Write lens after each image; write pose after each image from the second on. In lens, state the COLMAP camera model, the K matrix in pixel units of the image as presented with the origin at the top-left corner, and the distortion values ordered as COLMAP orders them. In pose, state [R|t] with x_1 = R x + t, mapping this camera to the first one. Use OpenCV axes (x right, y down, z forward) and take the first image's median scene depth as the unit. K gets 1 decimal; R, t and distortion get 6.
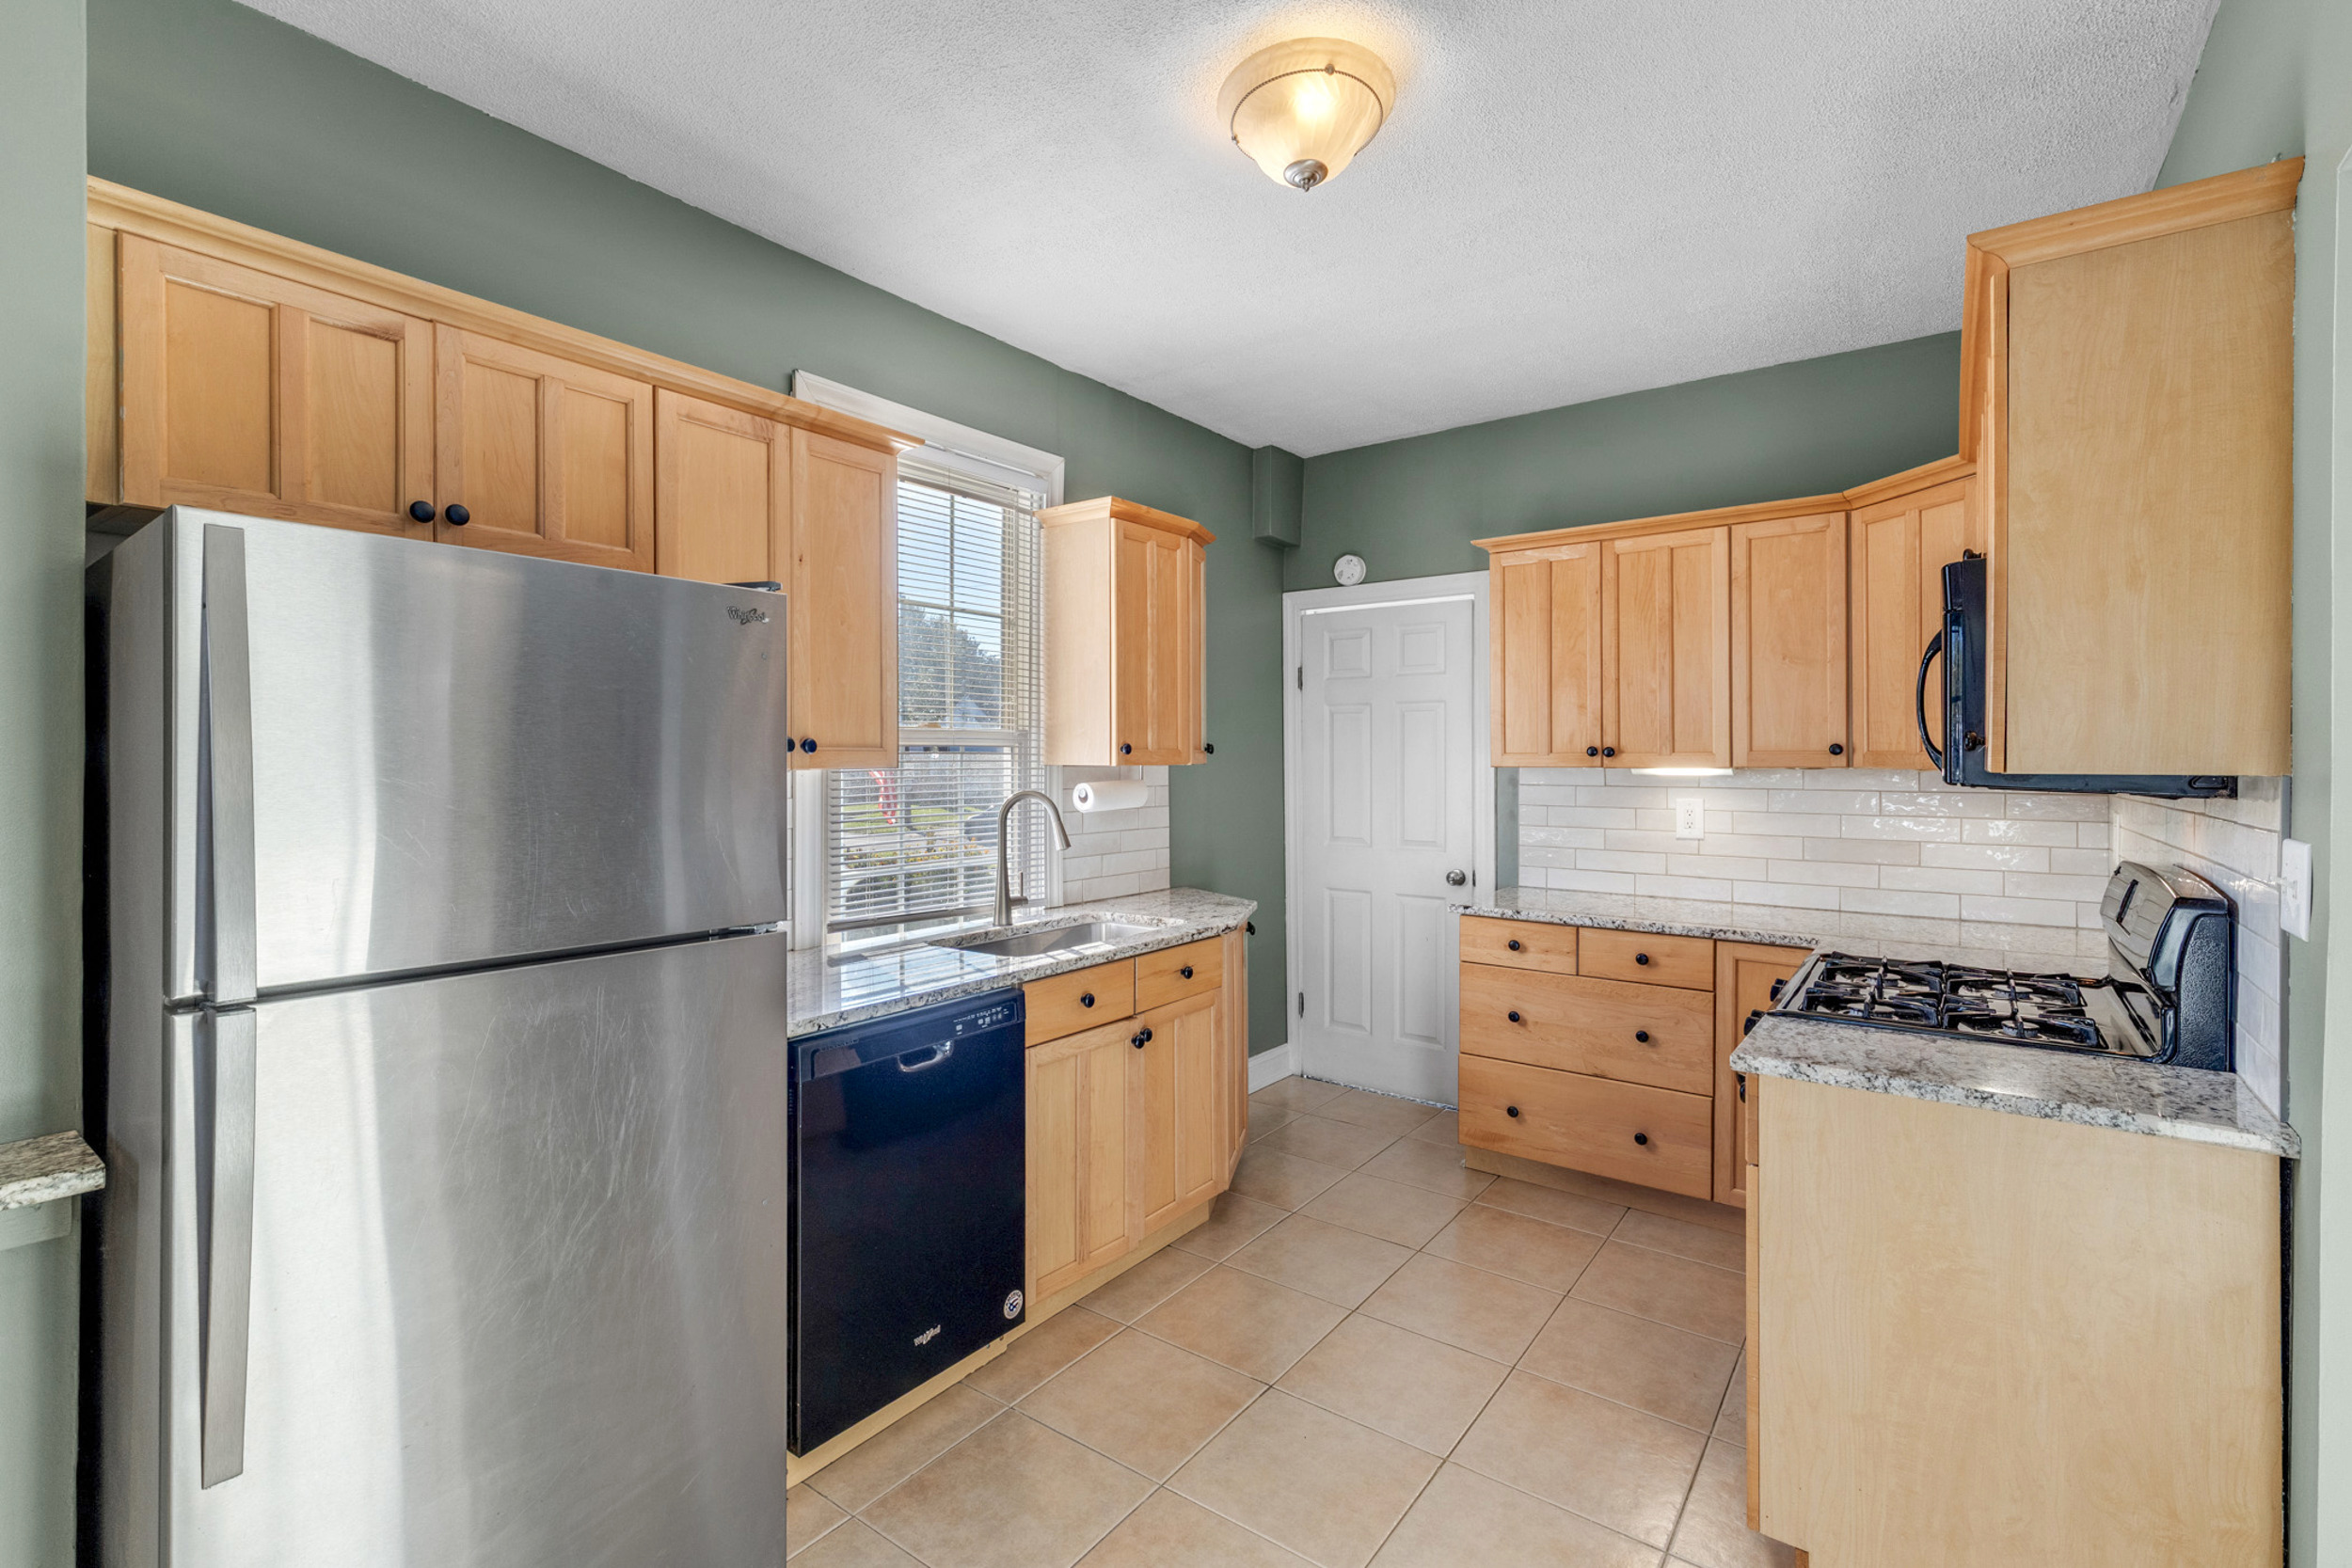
lens RADIAL K [[1049.6, 0, 1171.0], [0, 1049.6, 757.4], [0, 0, 1]] dist [0.004172, -0.000273]
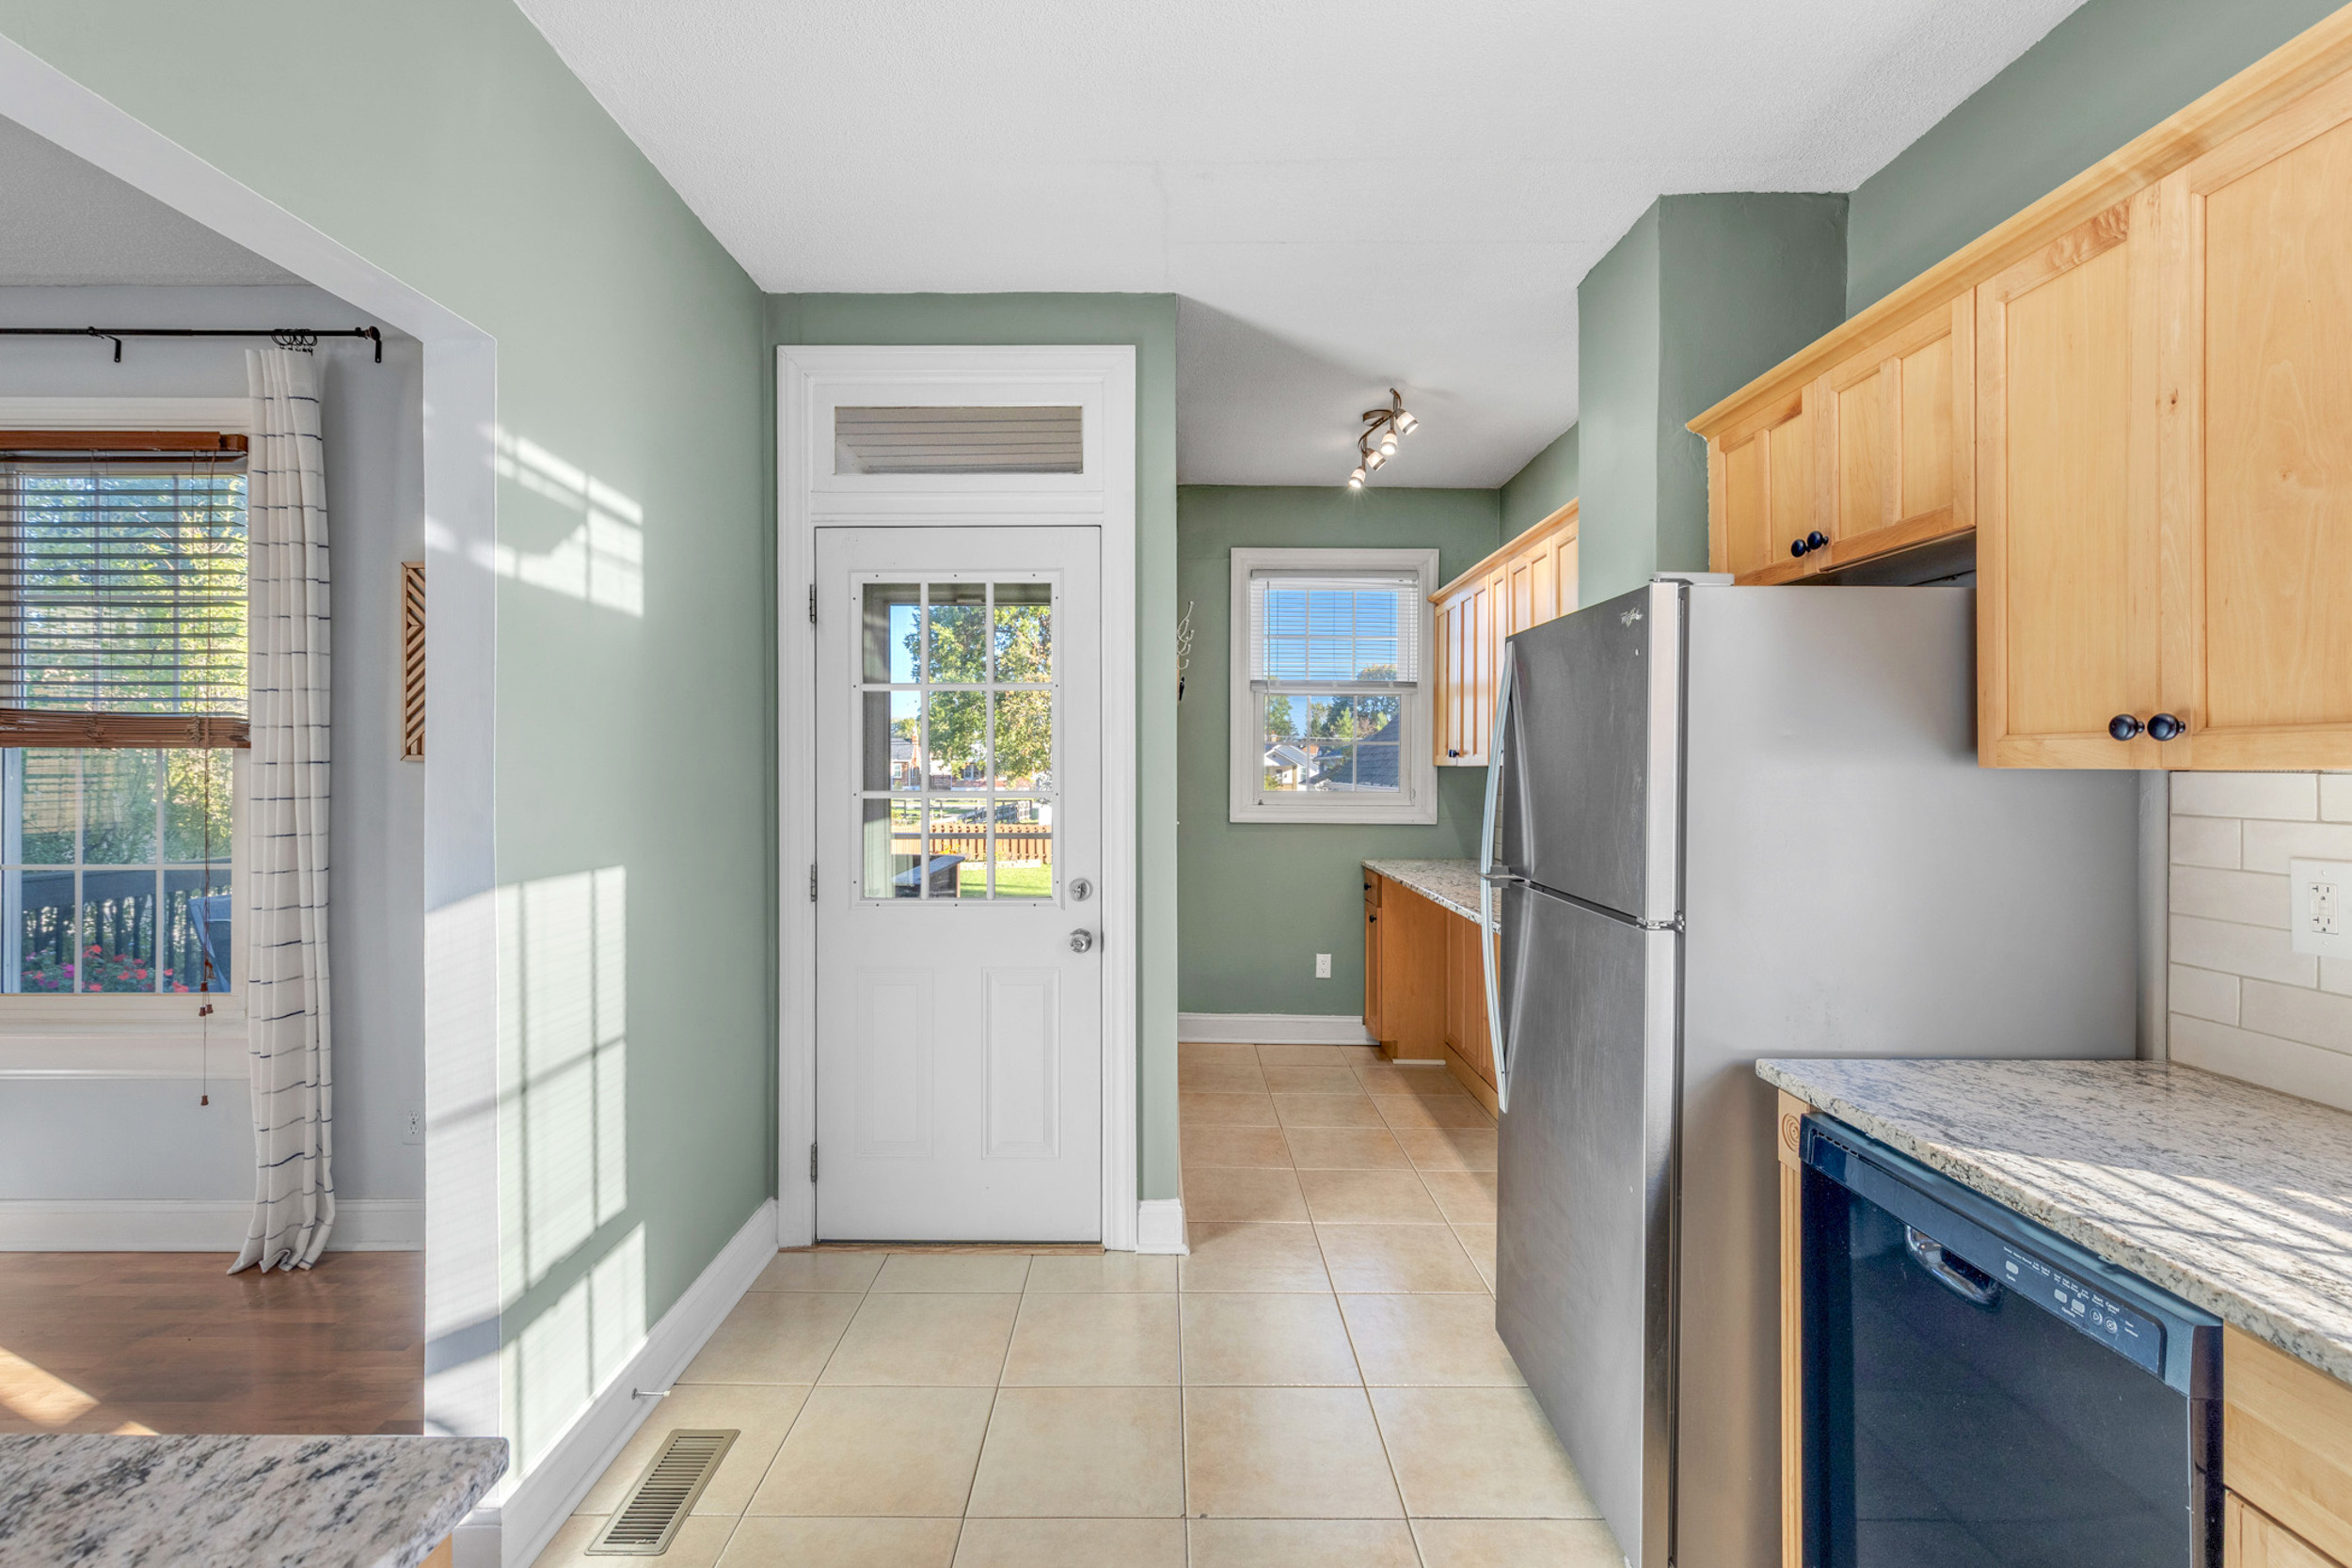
lens RADIAL K [[1049.6, 0, 1171.0], [0, 1049.6, 757.4], [0, 0, 1]] dist [0.004172, -0.000273]
pose [[-0.804630, -0.002453, -0.593772, 0.360401], [0.000335, 0.999989, -0.004585, 0.008897], [0.593777, -0.003888, -0.804620, 0.956863]]
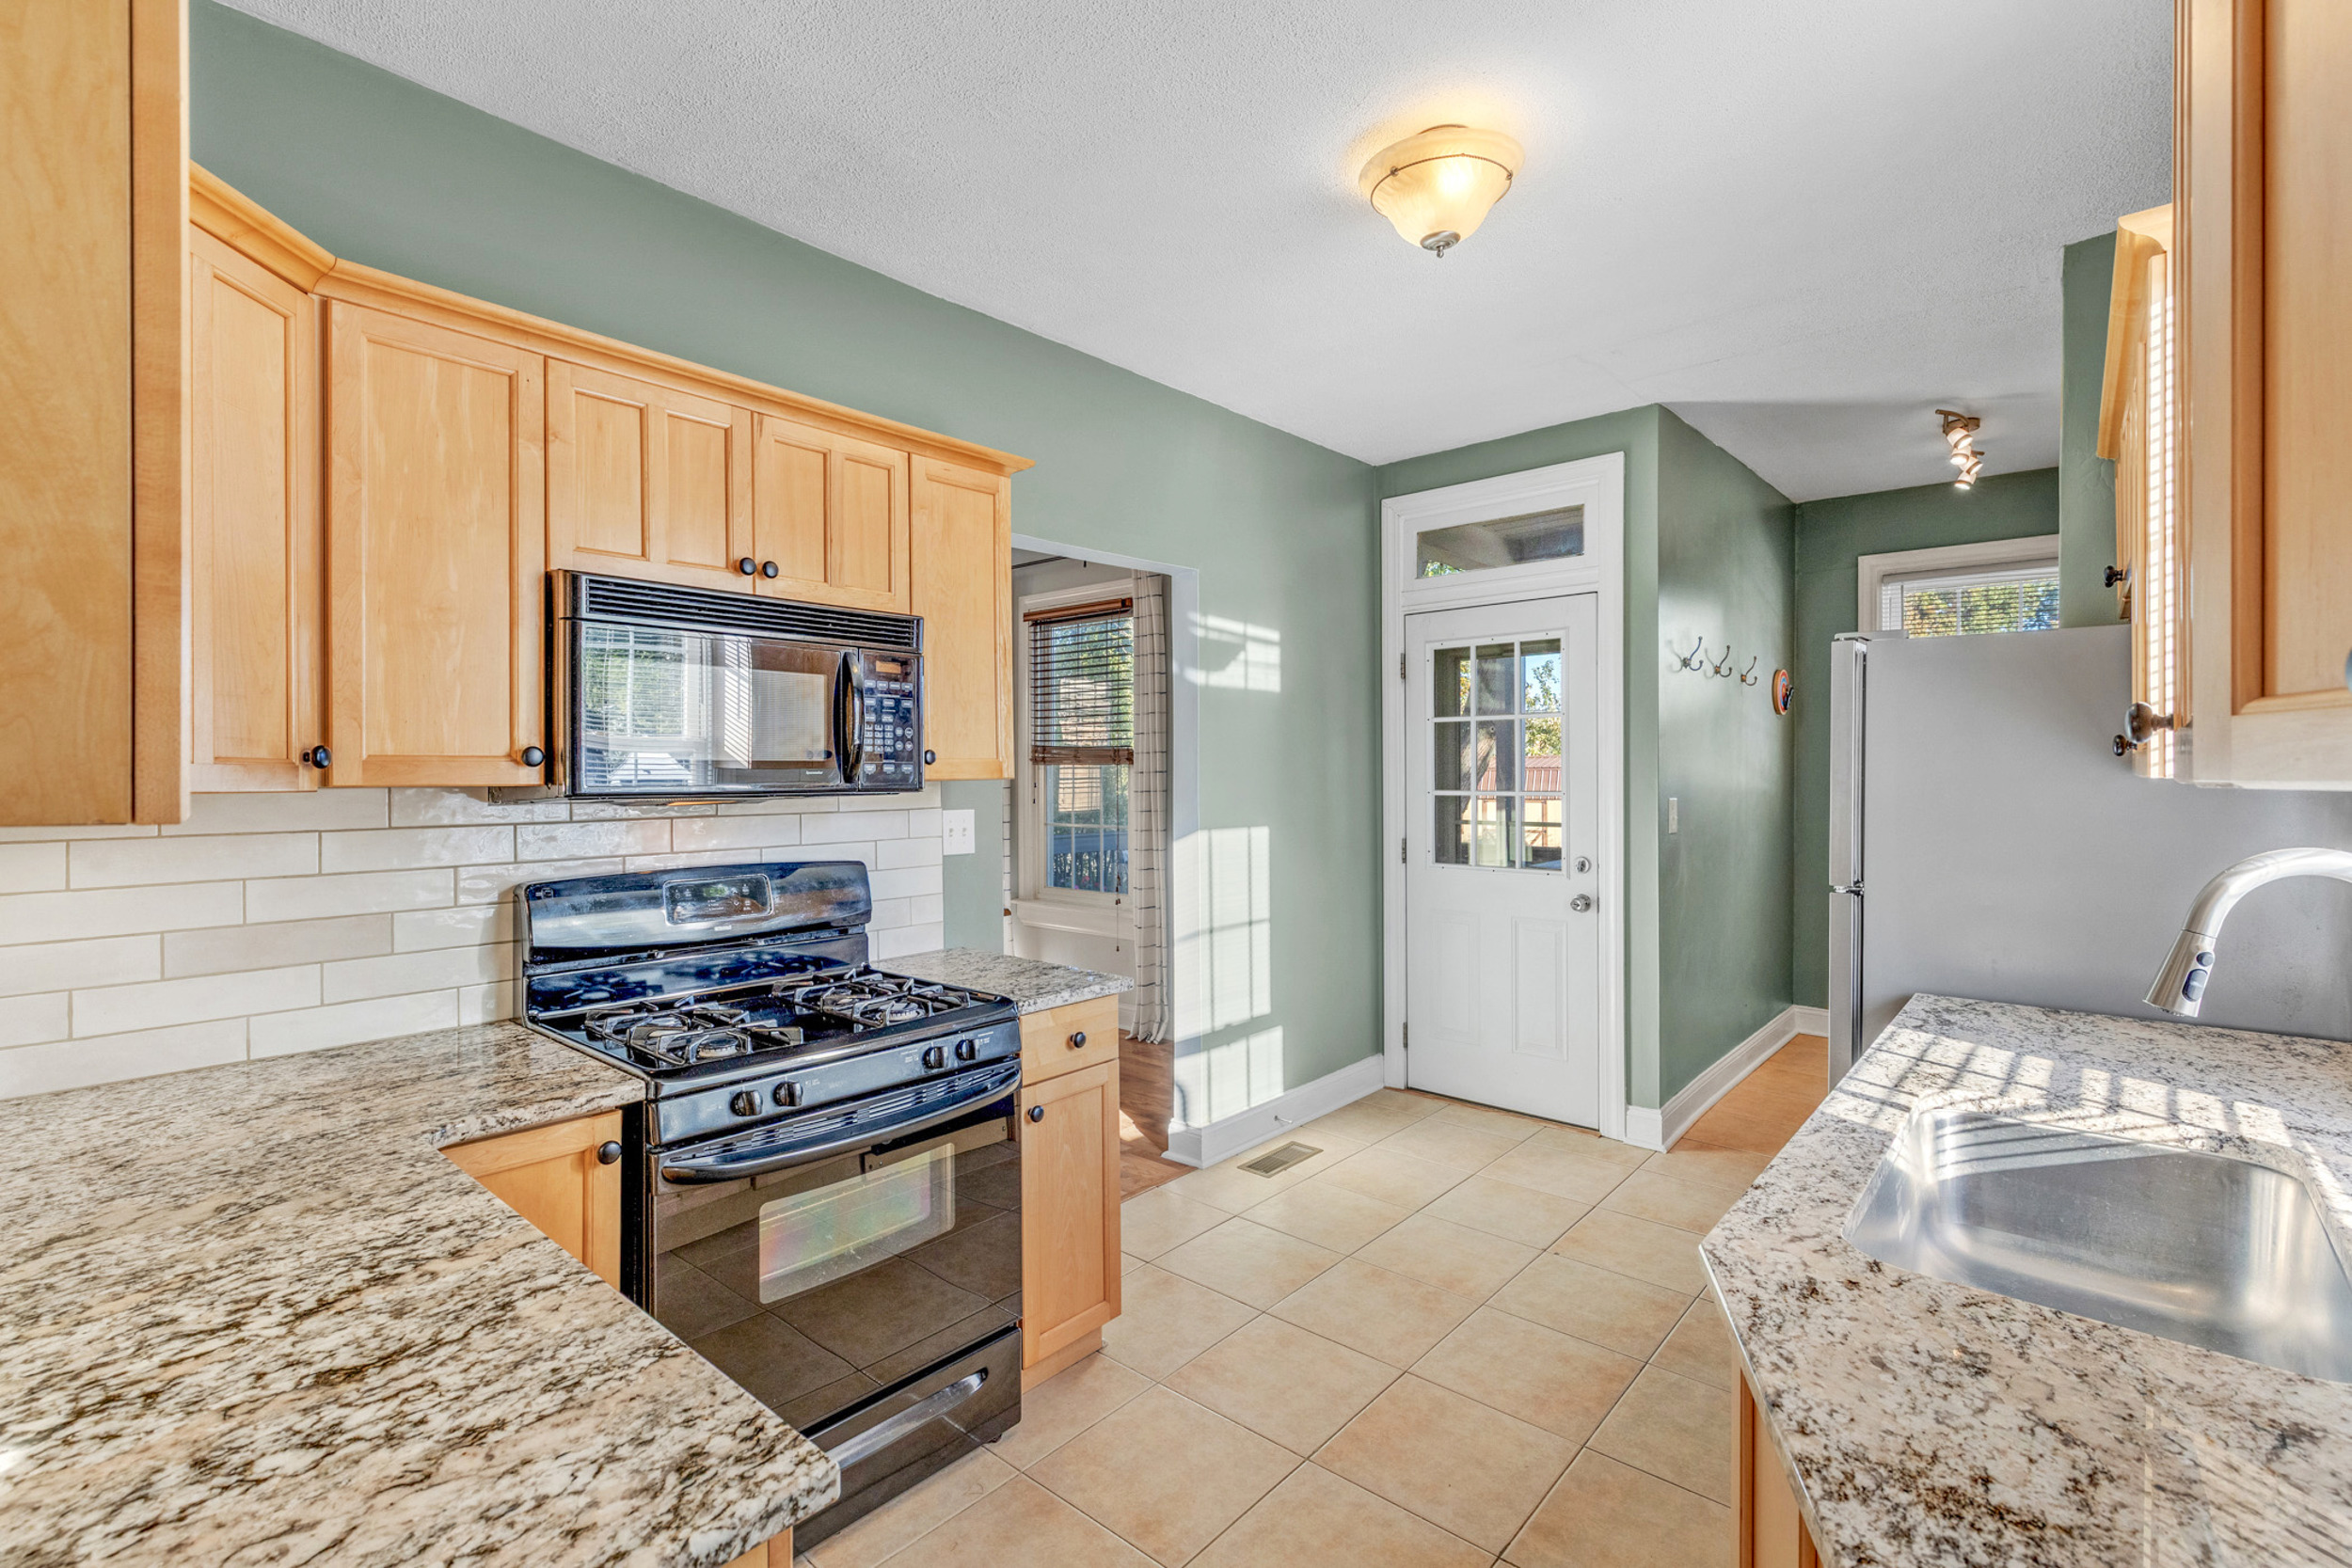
lens RADIAL K [[1049.6, 0, 1171.0], [0, 1049.6, 757.4], [0, 0, 1]] dist [0.004172, -0.000273]
pose [[-0.995896, 0.008262, 0.090124, 0.226386], [0.007269, 0.999909, -0.011339, 0.002474], [-0.090210, -0.010637, -0.995866, 1.535049]]
